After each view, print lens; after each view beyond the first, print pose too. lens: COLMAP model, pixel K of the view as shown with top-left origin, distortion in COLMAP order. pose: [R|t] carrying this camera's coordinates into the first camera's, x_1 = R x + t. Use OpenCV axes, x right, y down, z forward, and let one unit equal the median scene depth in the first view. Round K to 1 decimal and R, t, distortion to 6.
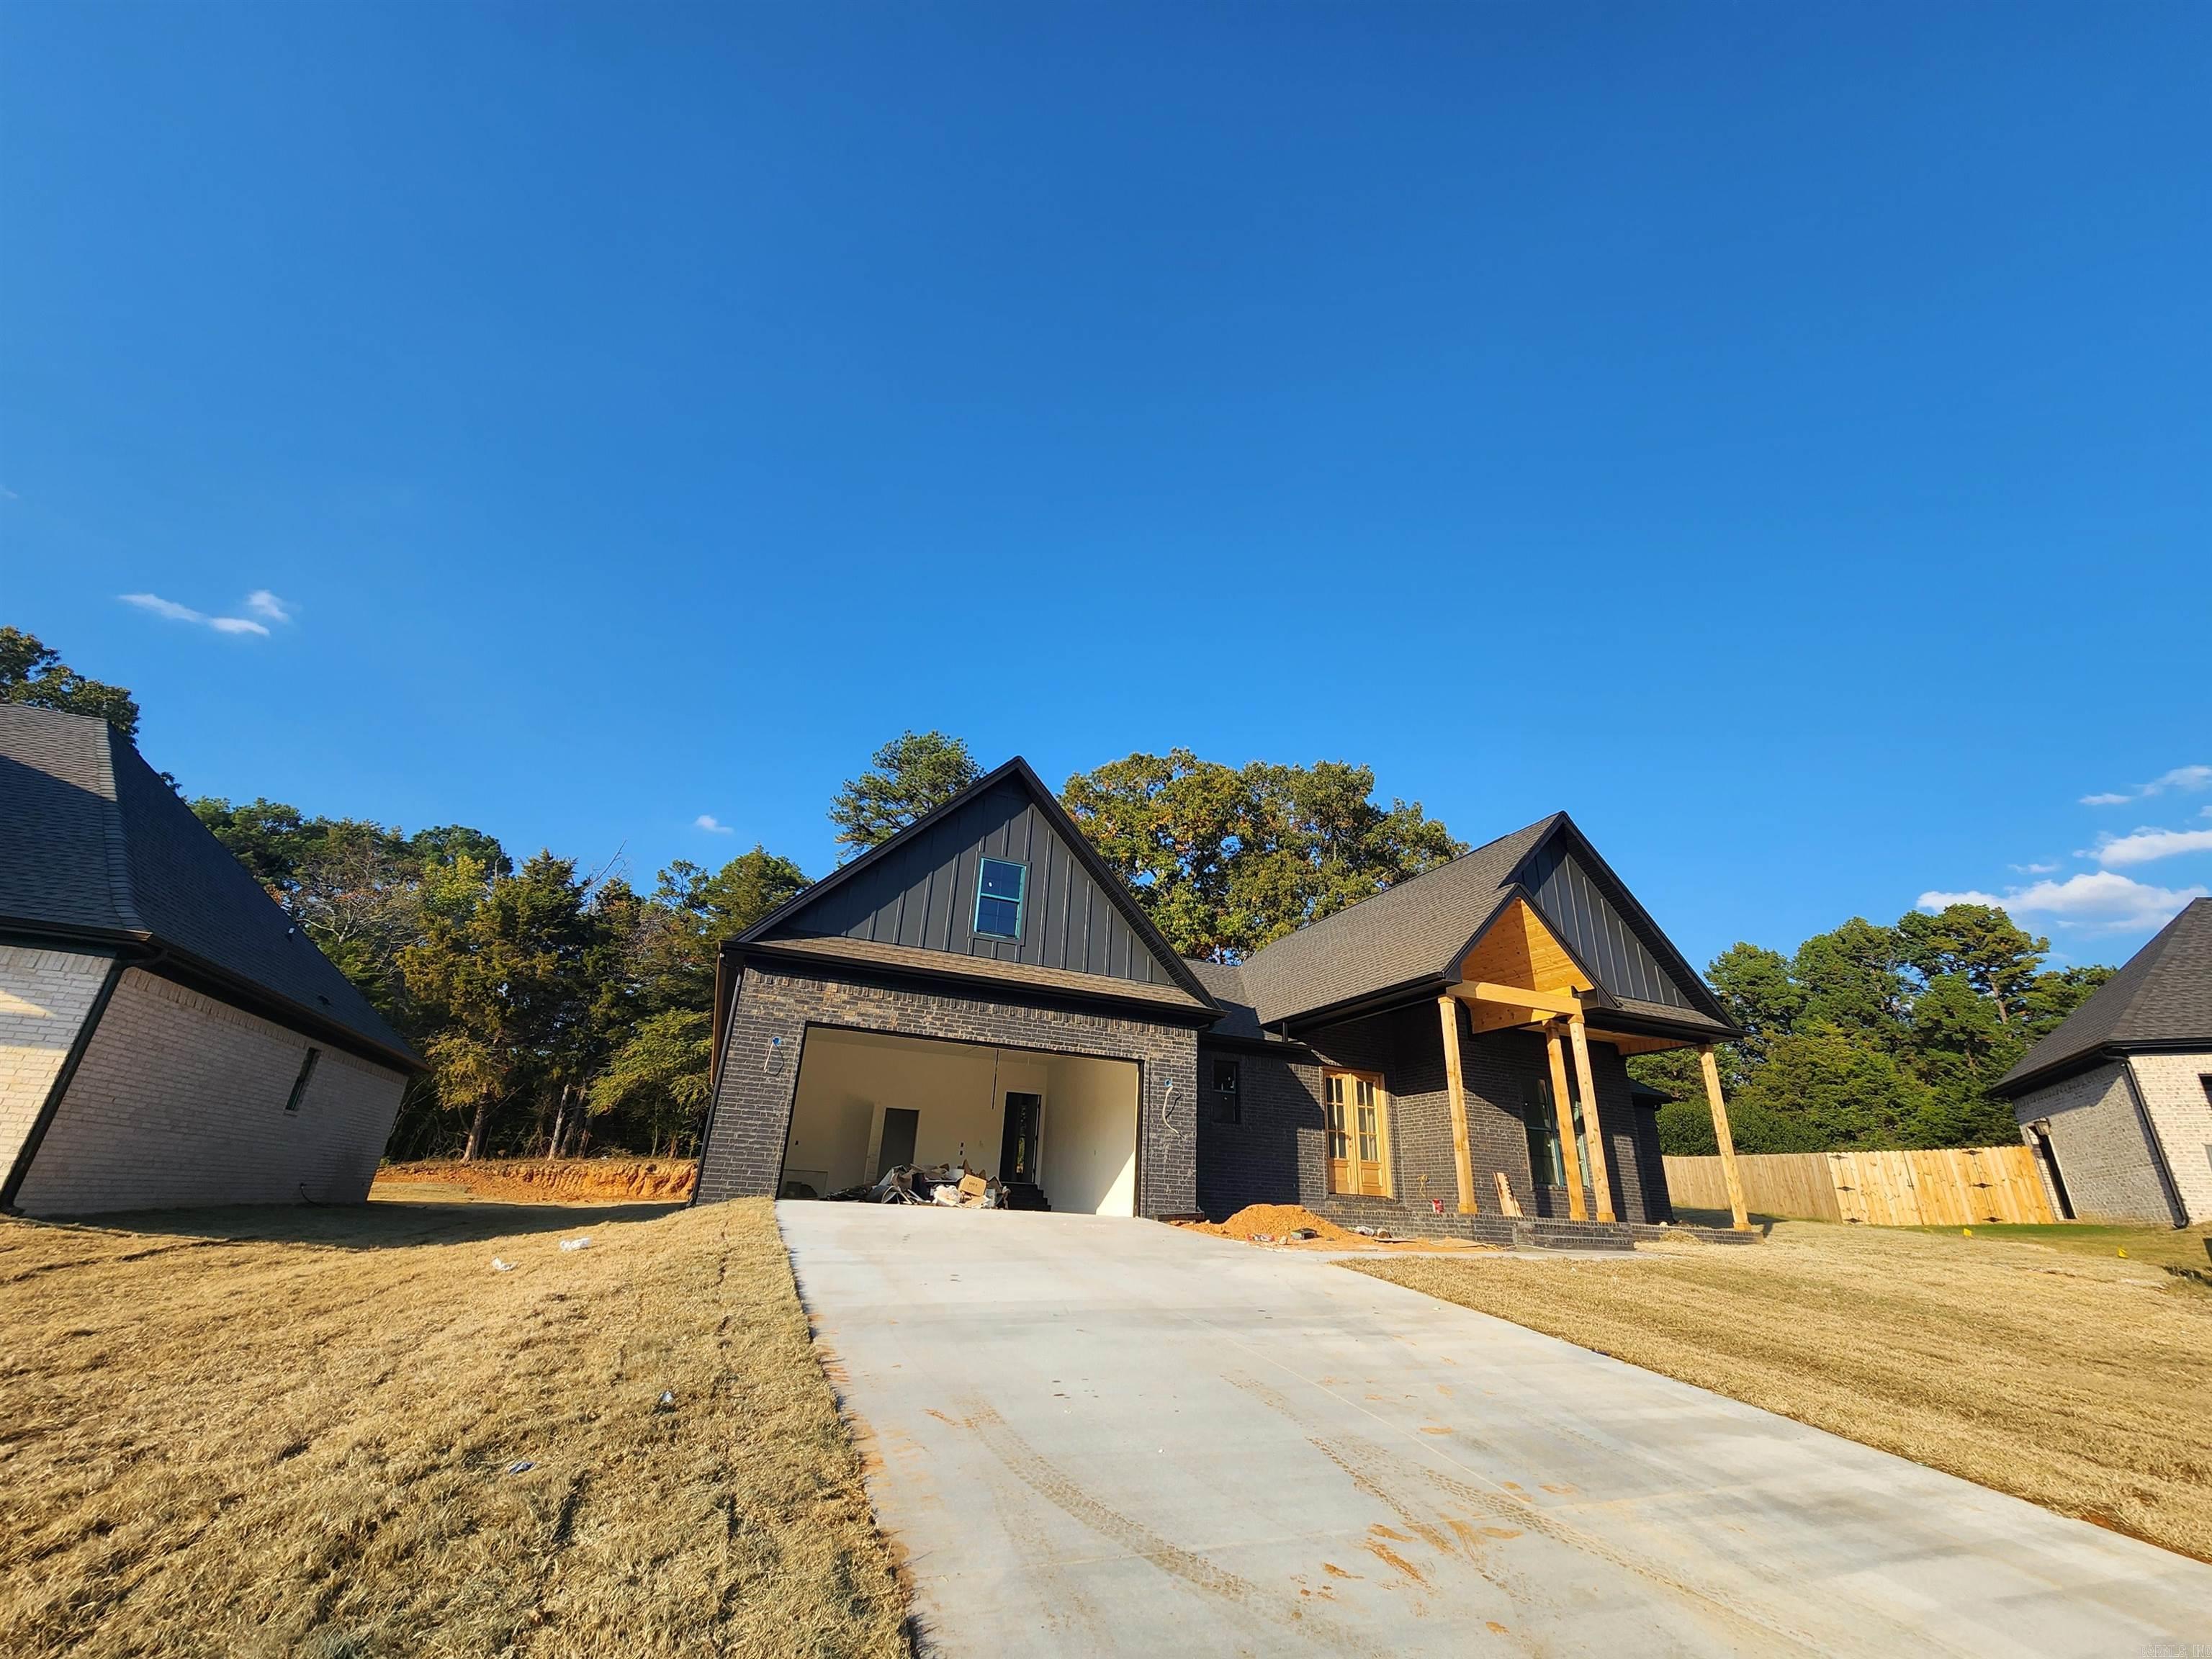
lens RADIAL K [[896.8, 0, 1110.4], [0, 896.8, 835.7], [0, 0, 1]] dist [-0.000932, 0.000307]
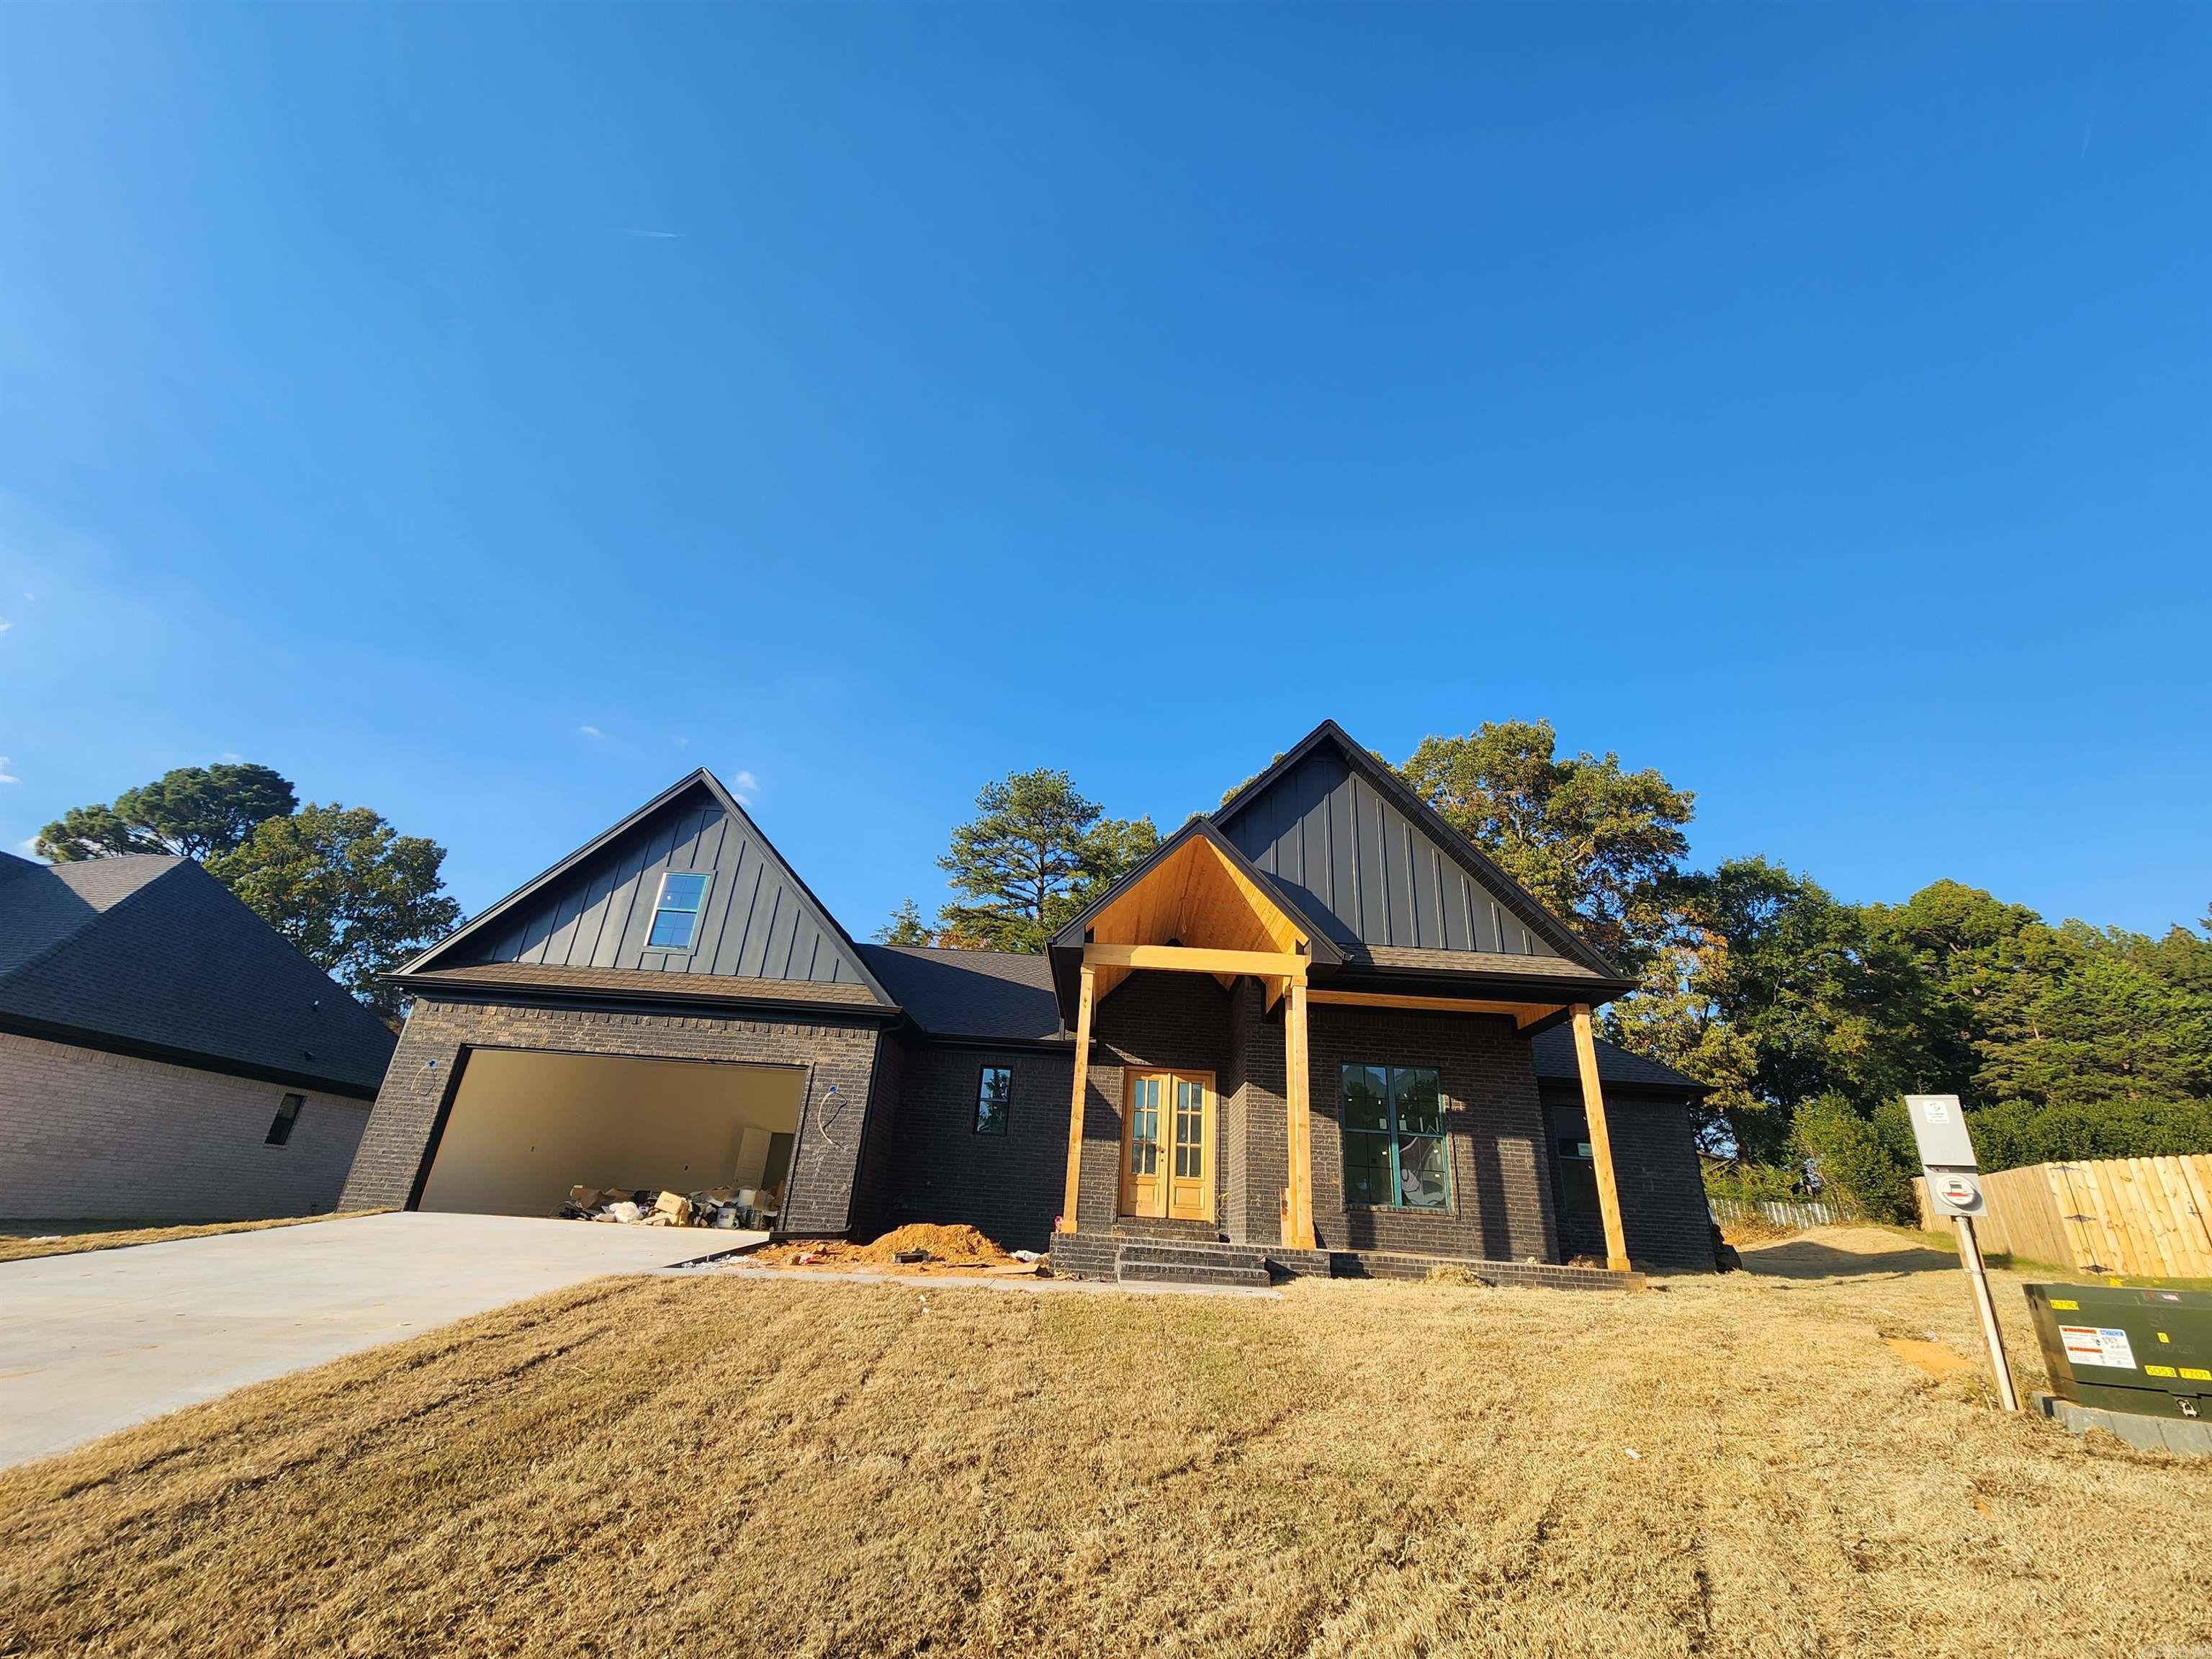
lens RADIAL K [[896.8, 0, 1110.4], [0, 896.8, 835.7], [0, 0, 1]] dist [-0.000932, 0.000307]
pose [[0.925345, -0.146788, -0.349557, 0.643800], [0.131626, 0.989040, -0.066884, 0.110840], [0.355544, 0.015880, 0.934525, 0.224698]]
